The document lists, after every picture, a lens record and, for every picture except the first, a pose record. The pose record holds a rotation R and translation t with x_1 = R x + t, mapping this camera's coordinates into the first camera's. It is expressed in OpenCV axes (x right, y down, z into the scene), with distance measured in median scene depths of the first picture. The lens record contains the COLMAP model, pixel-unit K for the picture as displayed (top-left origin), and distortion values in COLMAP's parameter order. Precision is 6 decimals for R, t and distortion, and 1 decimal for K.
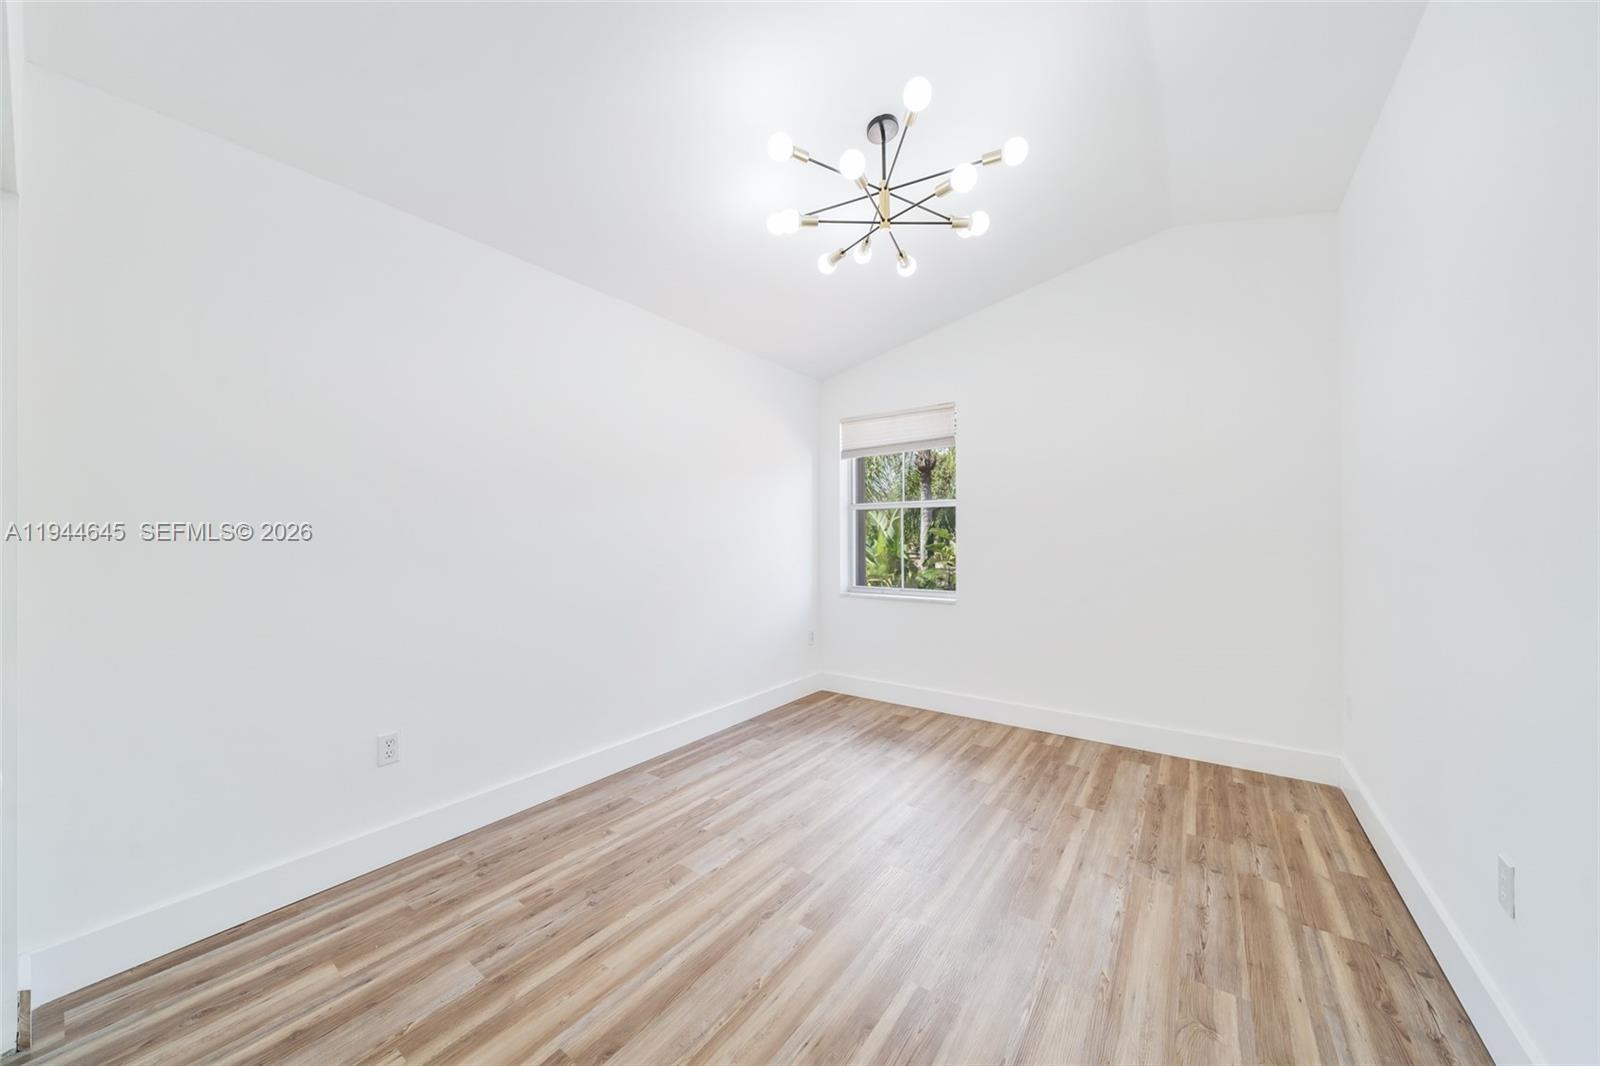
lens RADIAL K [[551.7, 0, 798.5], [0, 551.7, 536.0], [0, 0, 1]] dist [-0.006789, -0.000035]
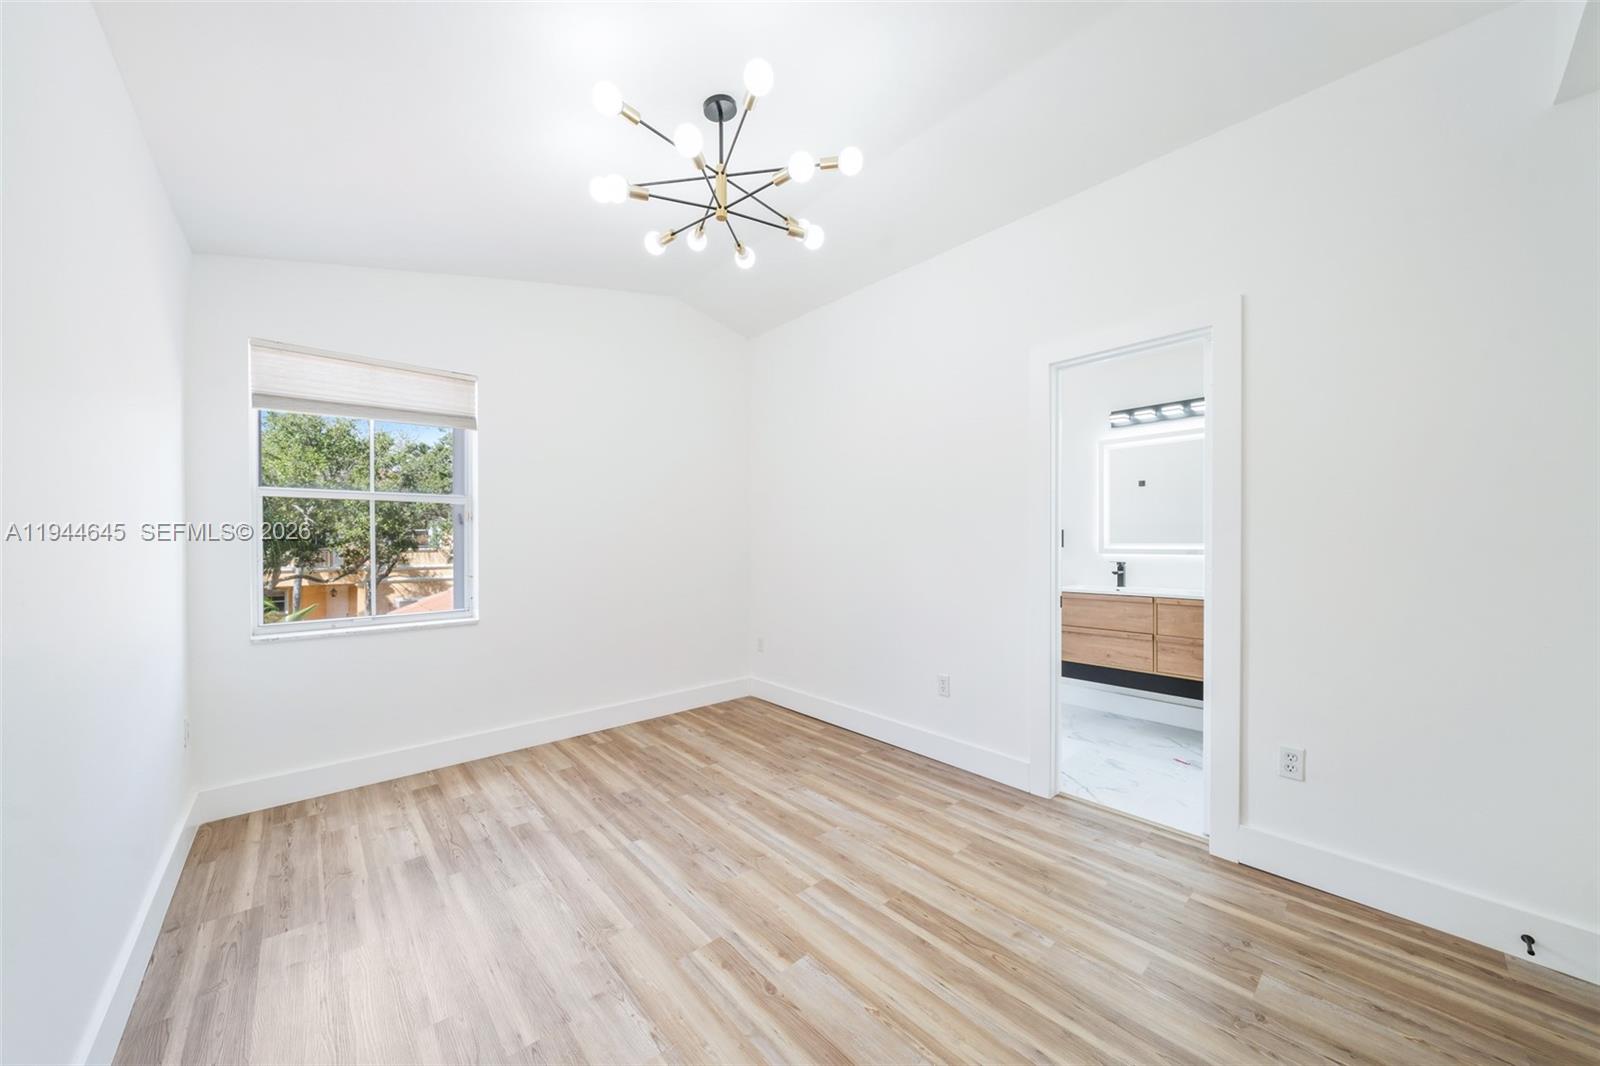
lens RADIAL K [[551.7, 0, 791.7], [0, 551.7, 540.9], [0, 0, 1]] dist [-0.006789, -0.000035]
pose [[0.225960, -0.000085, 0.974137, -0.571901], [-0.000236, 1.000000, 0.000142, 0.001155], [-0.974137, -0.000262, 0.225960, 0.510869]]
